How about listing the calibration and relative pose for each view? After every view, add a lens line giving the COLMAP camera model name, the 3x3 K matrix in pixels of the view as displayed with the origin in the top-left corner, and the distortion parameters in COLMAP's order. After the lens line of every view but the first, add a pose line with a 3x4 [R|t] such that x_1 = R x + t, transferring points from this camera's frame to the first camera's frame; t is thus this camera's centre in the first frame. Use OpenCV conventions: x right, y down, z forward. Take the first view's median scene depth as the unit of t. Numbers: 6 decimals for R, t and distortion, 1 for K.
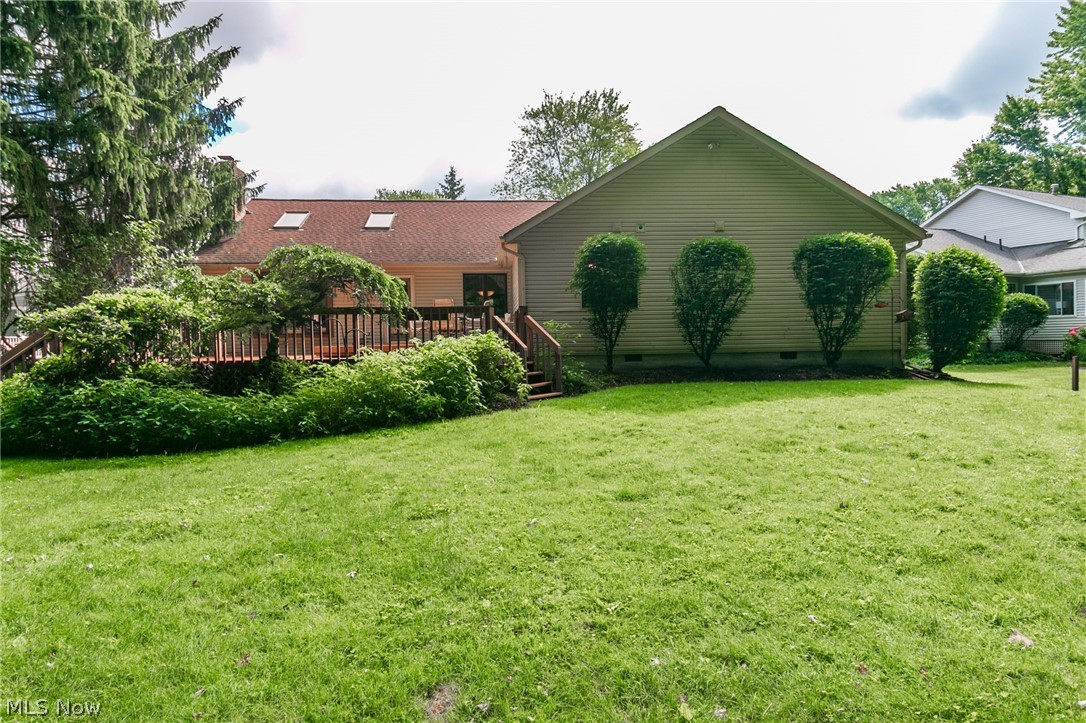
lens RADIAL K [[634.7, 0, 543.1], [0, 634.7, 359.5], [0, 0, 1]] dist [0.003416, -0.002914]
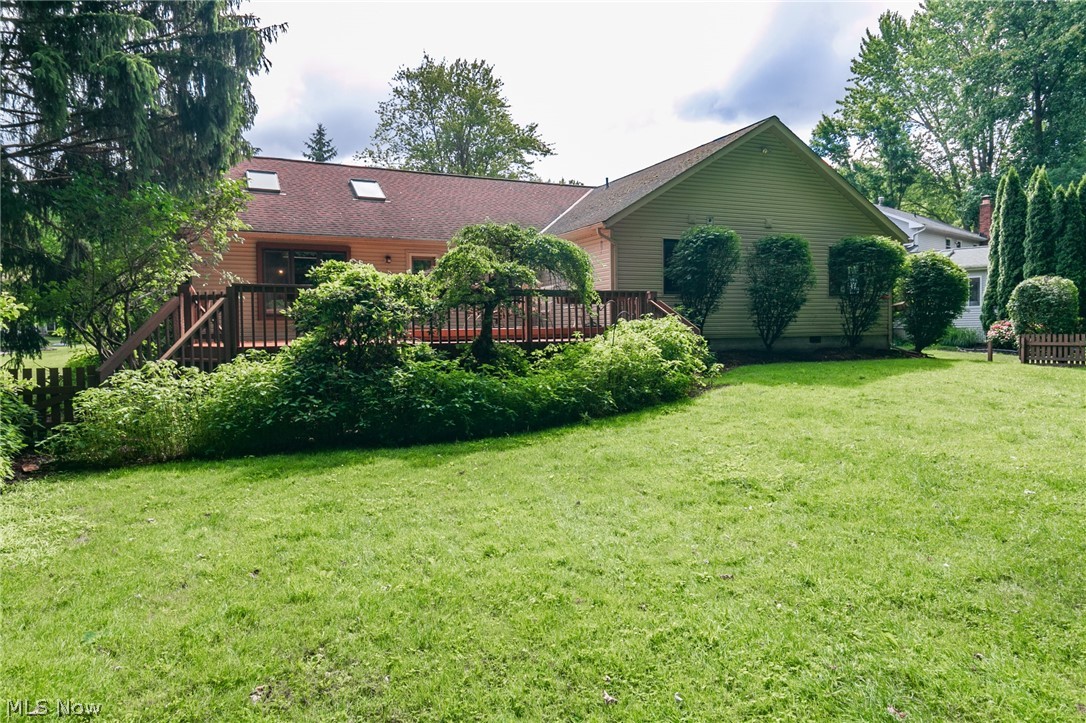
lens RADIAL K [[686.8, 0, 539.5], [0, 686.8, 358.3], [0, 0, 1]] dist [0.064652, 0.002590]
pose [[0.936588, -0.006577, 0.350371, -0.193676], [0.001291, 0.999882, 0.015318, 0.002745], [-0.350431, -0.013895, 0.936486, -0.001502]]
